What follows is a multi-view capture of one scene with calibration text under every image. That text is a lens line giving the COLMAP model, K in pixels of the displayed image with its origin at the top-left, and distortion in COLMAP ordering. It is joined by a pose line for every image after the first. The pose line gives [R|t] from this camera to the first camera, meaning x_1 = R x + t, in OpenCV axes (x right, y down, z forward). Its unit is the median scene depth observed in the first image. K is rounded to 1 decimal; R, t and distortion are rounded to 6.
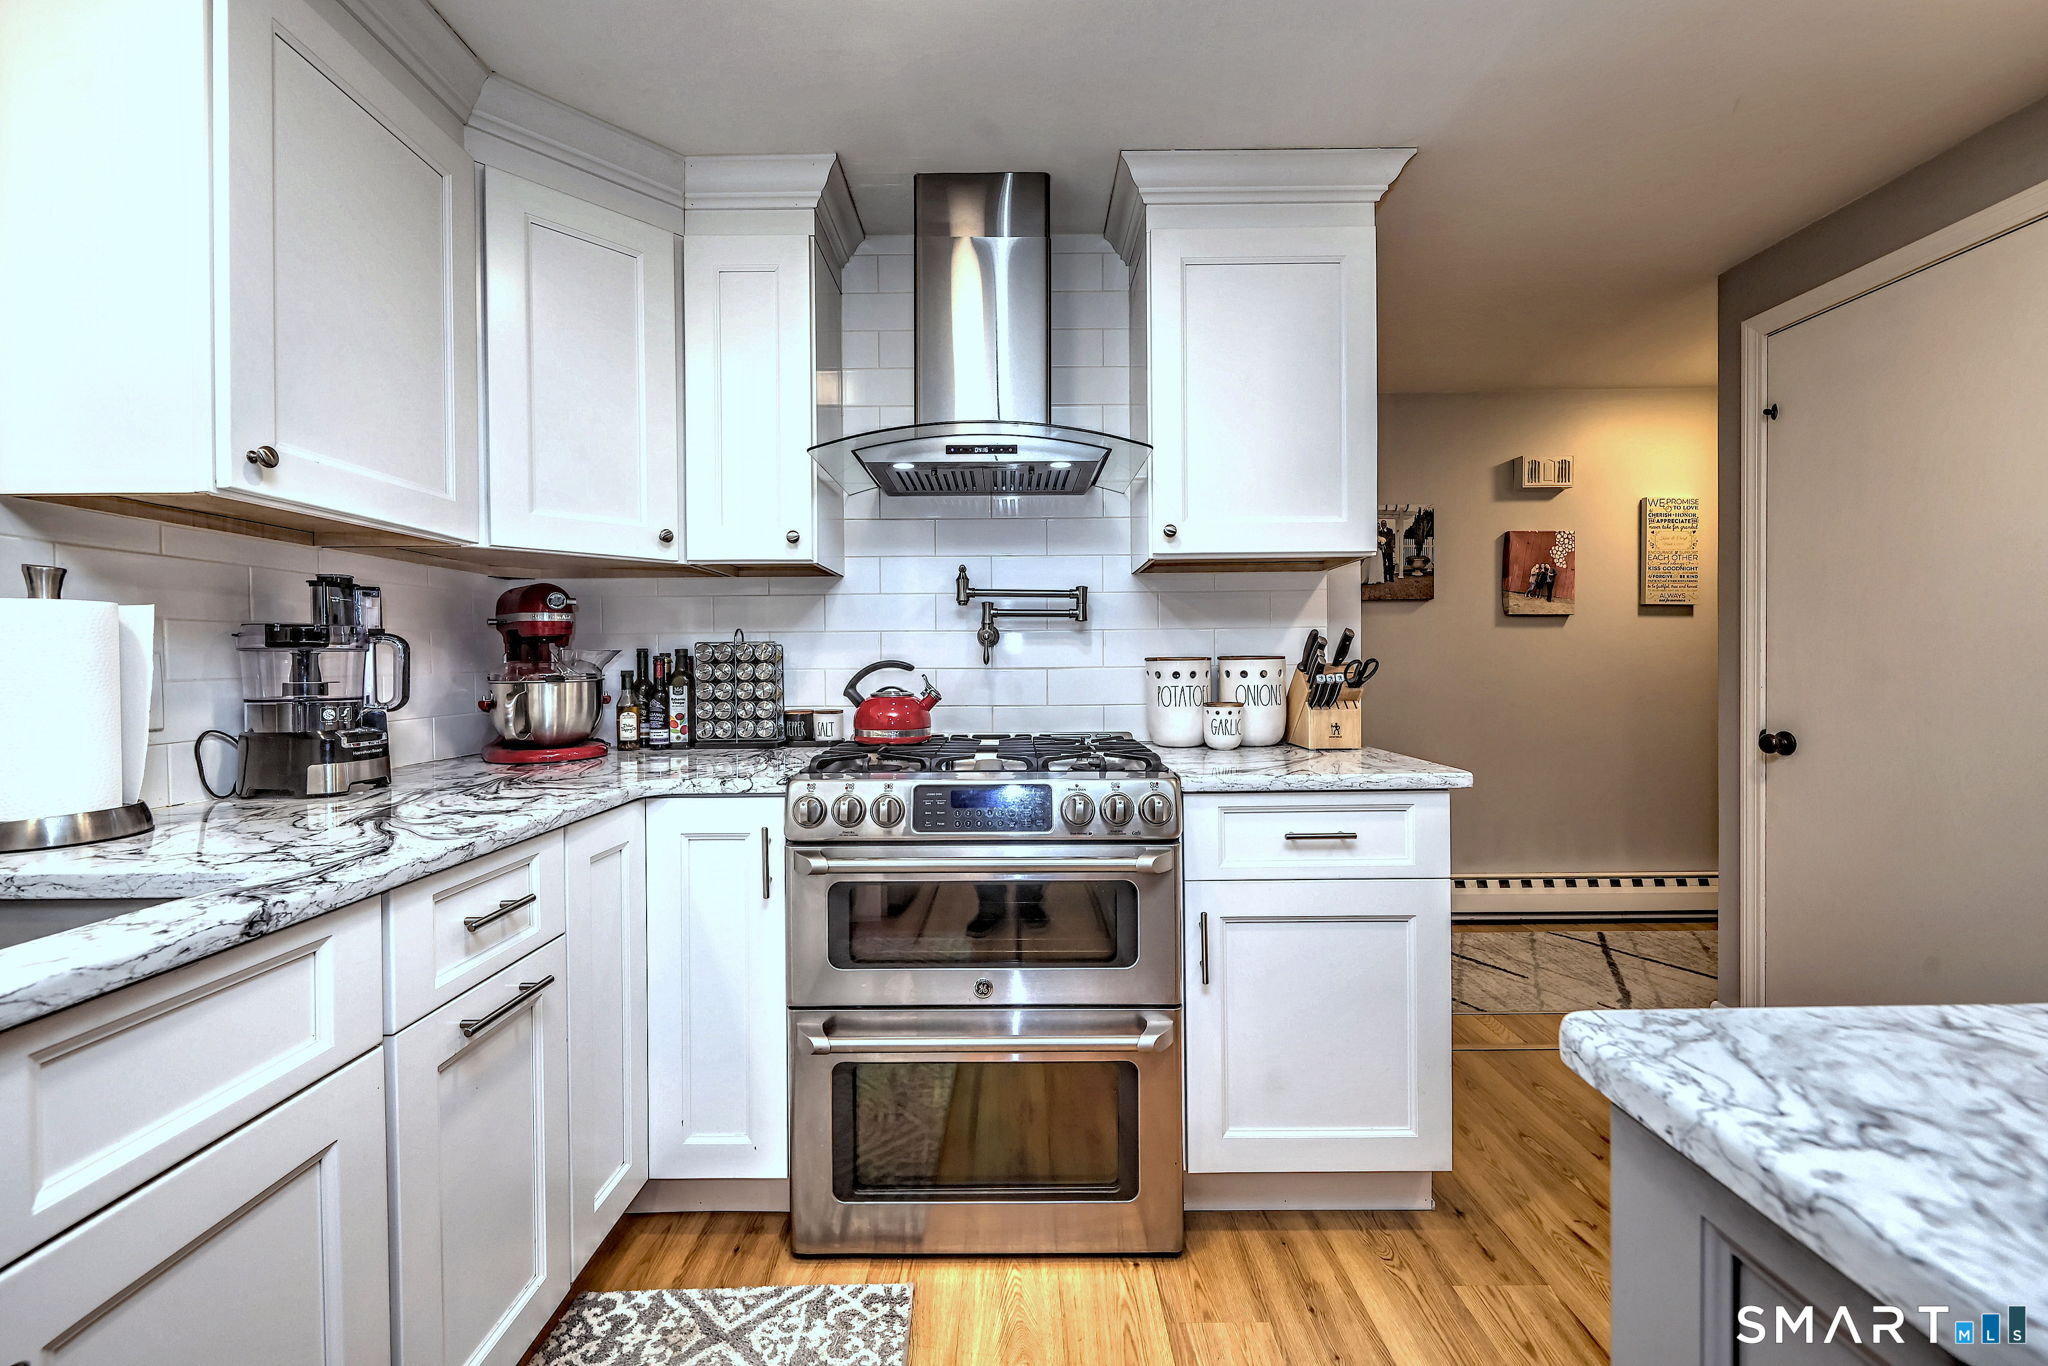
lens RADIAL K [[825.8, 0, 1010.9], [0, 825.8, 669.7], [0, 0, 1]] dist [0.001926, 0.000032]
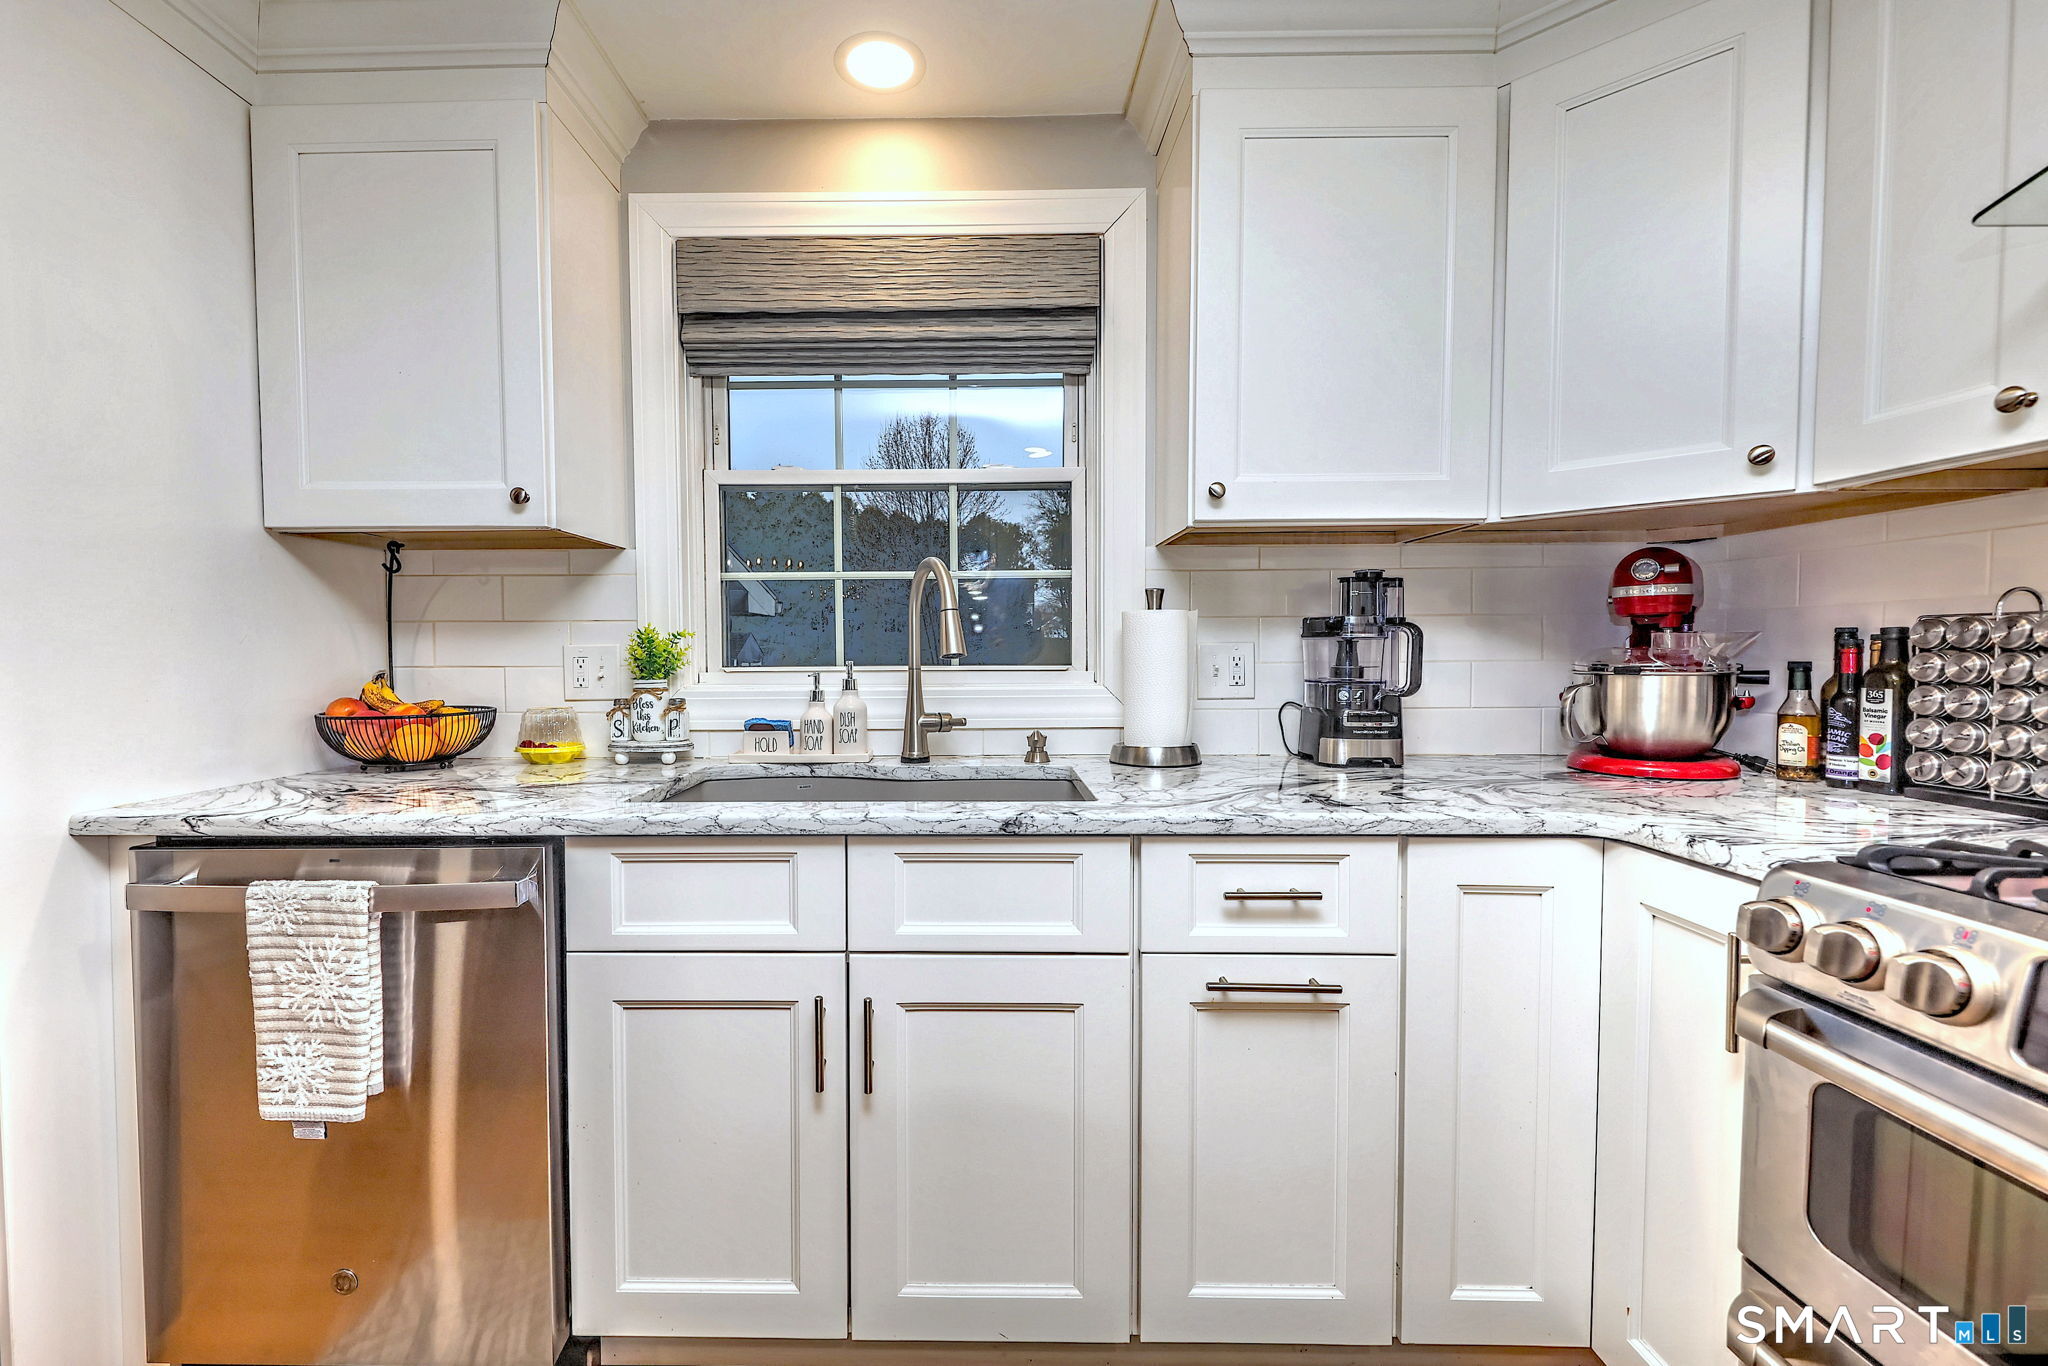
lens RADIAL K [[846.0, 0, 979.5], [0, 846.0, 680.6], [0, 0, 1]] dist [0.000952, -0.000227]
pose [[-0.001761, 0.046964, -0.998895, 0.242822], [-0.007179, 0.998870, 0.046975, -0.012264], [0.999973, 0.007254, -0.001422, 0.362642]]
